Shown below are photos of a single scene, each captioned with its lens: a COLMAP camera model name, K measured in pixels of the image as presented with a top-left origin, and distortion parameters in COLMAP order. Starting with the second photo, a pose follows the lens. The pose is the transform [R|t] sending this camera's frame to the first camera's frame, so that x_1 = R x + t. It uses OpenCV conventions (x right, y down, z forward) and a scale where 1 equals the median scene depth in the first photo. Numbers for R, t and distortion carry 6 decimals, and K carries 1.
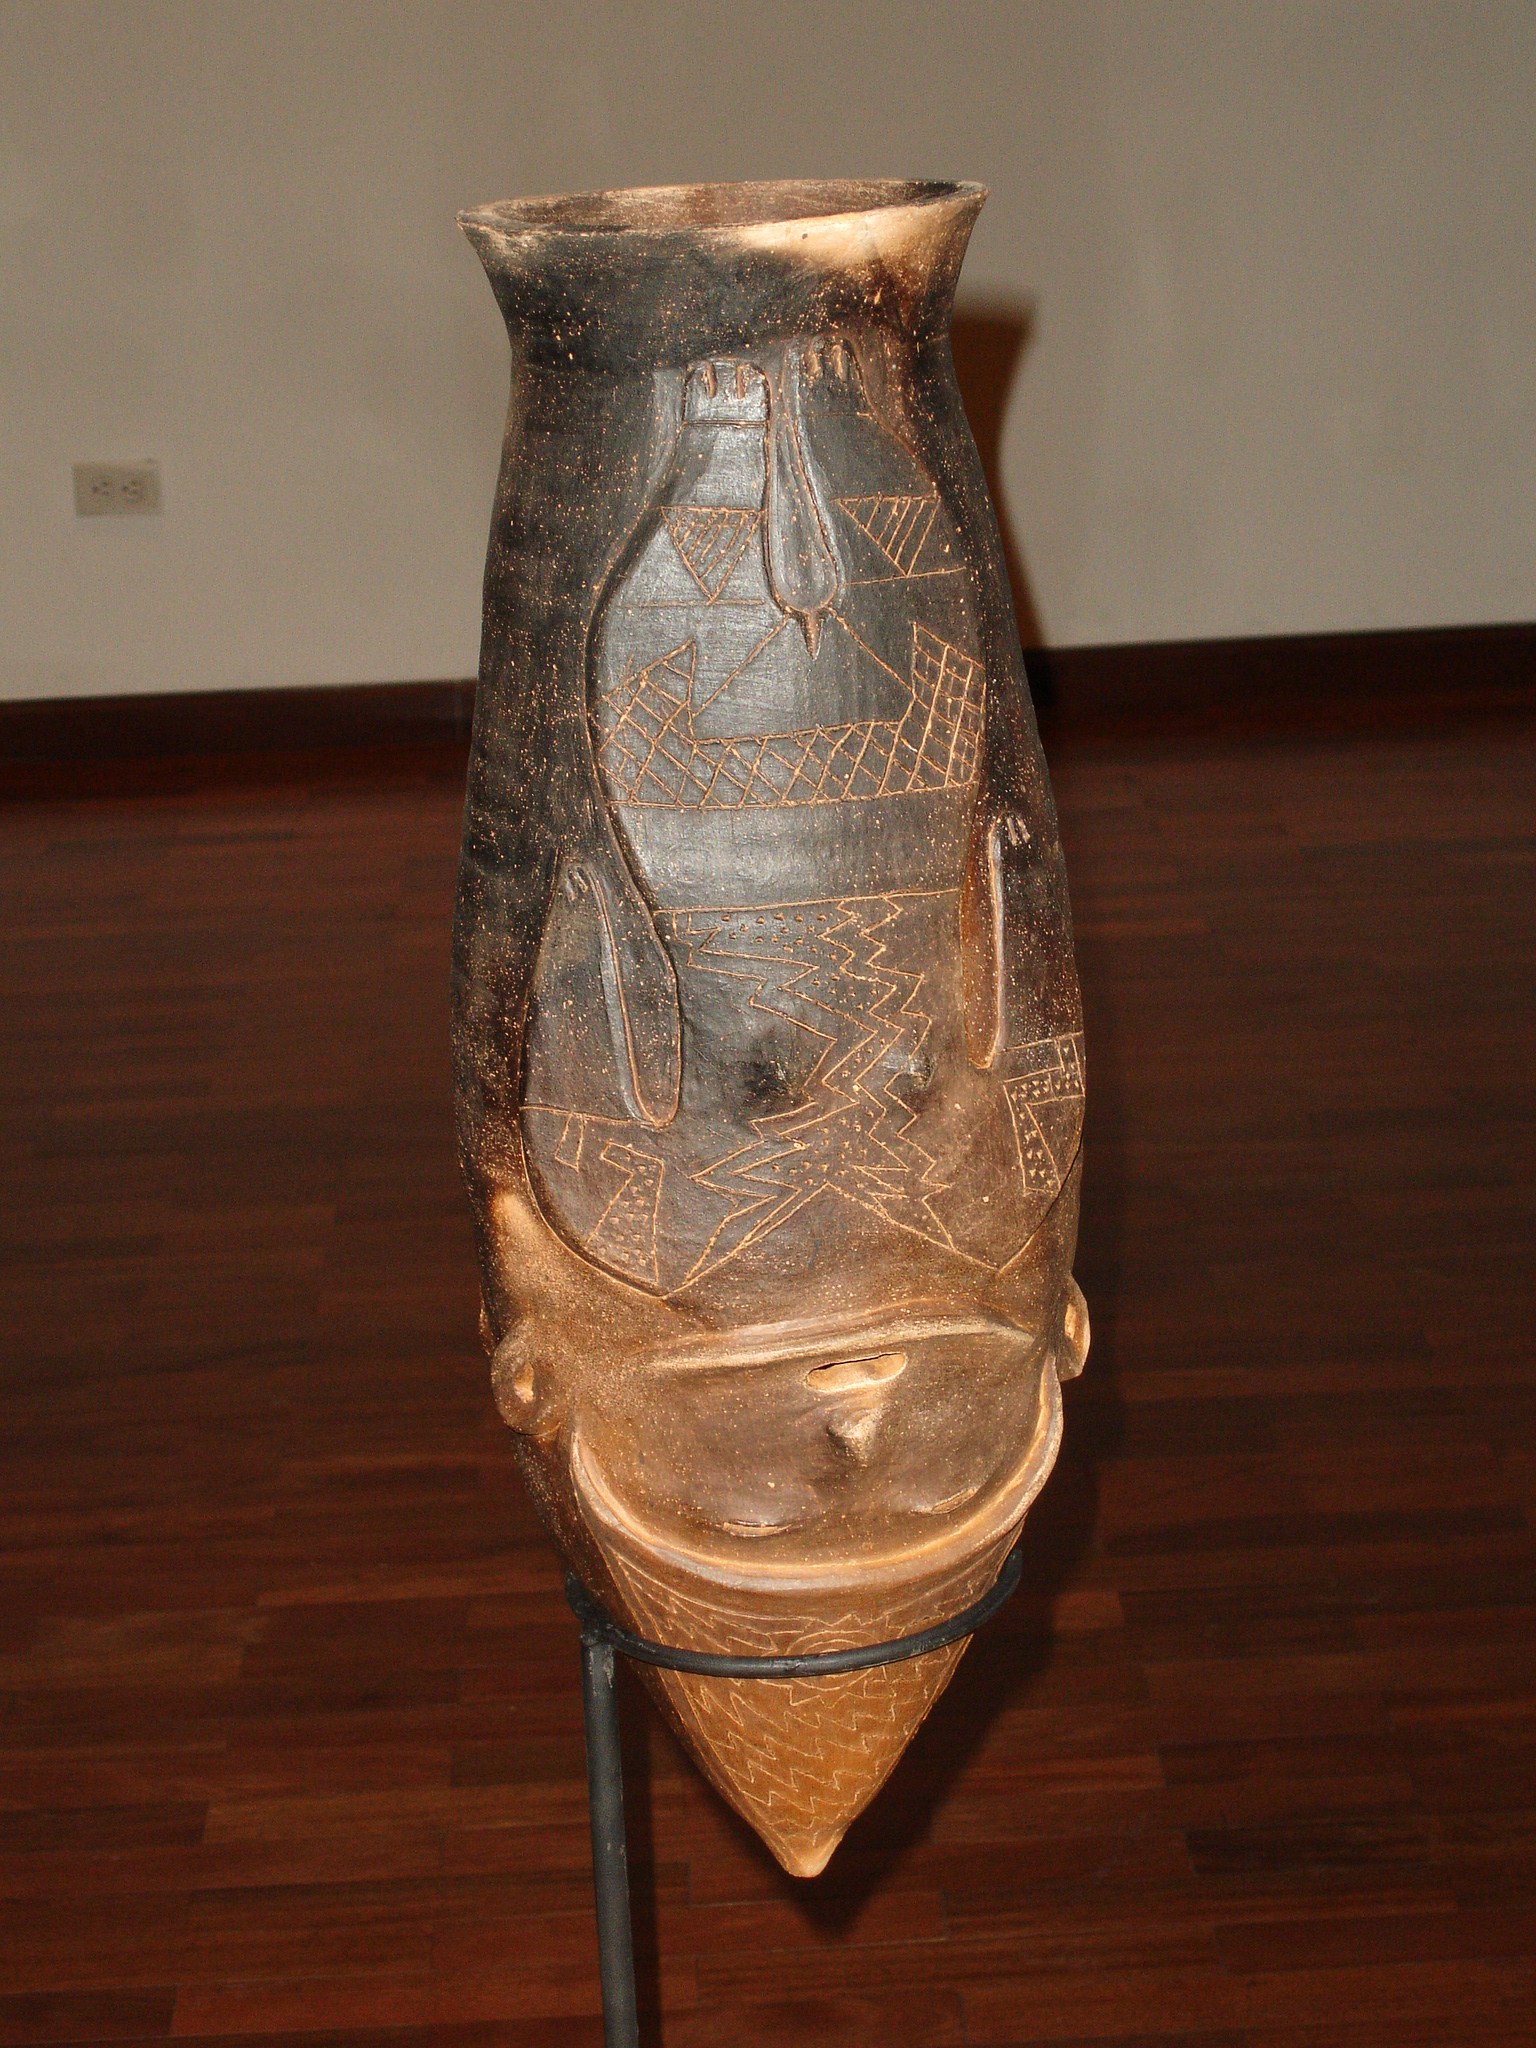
lens RADIAL K [[4353.0, 0, 766.6], [0, 4353.0, 1019.8], [0, 0, 1]] dist [0.267004, 0.000000]
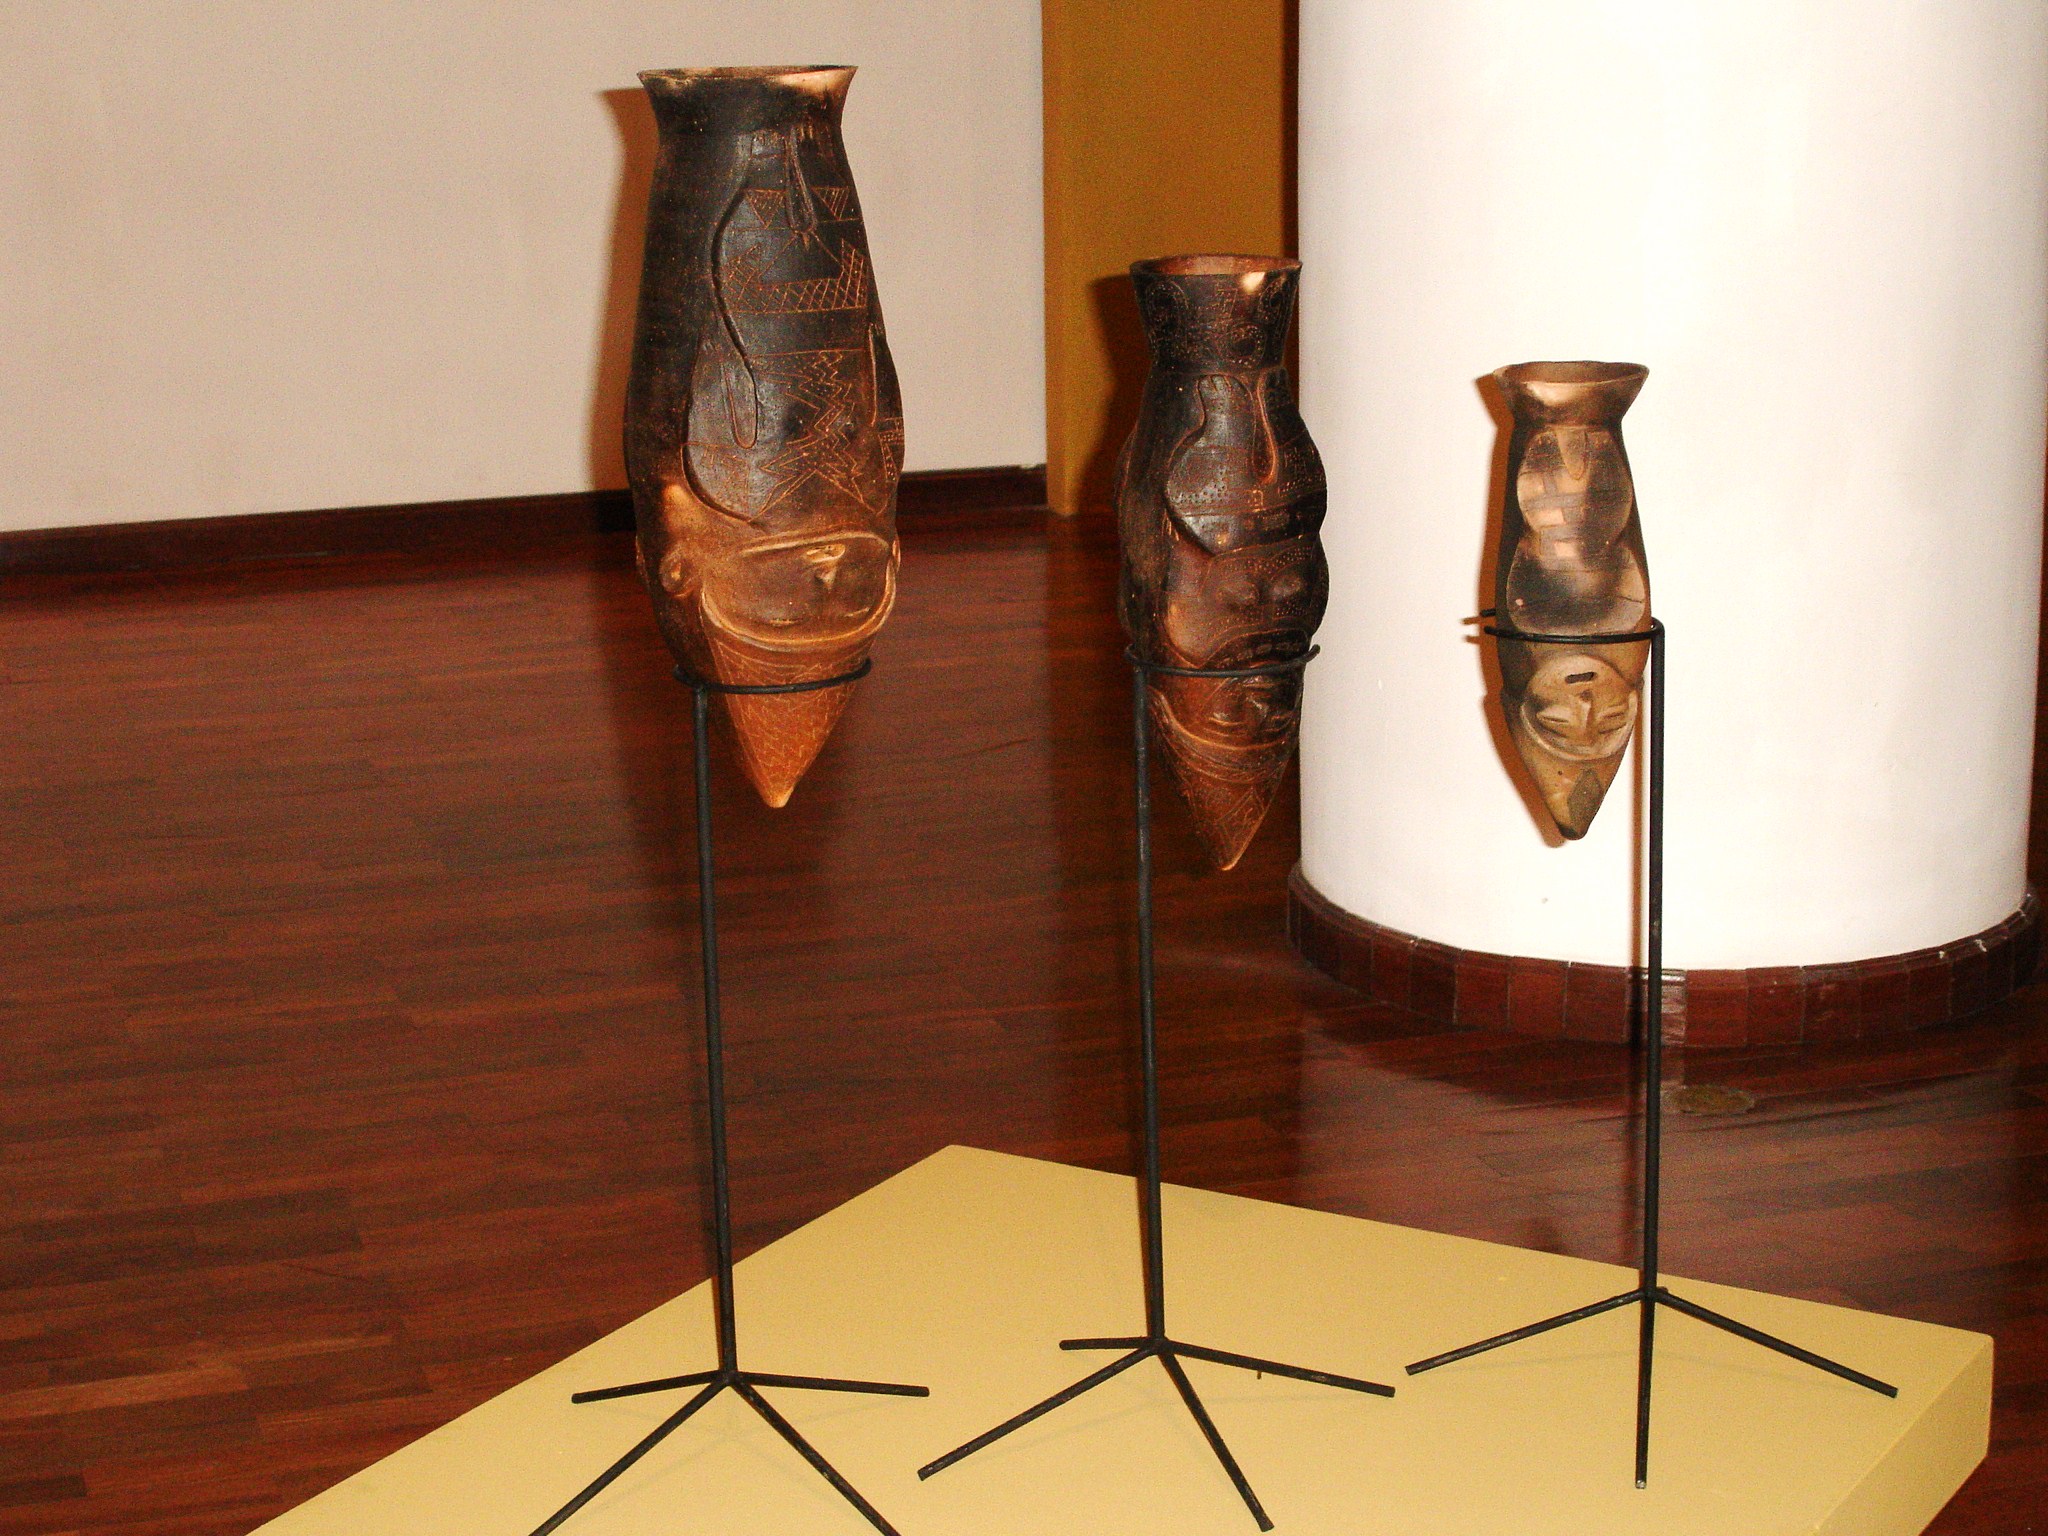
lens RADIAL K [[3907.1, 0, 1023.5], [0, 3907.1, 769.8], [0, 0, 1]] dist [0.098816, 0.000000]
pose [[0.961998, -0.036018, 0.270670, -0.462273], [0.049821, 0.997775, -0.044299, 0.300946], [-0.268472, 0.056100, 0.961652, -1.094839]]
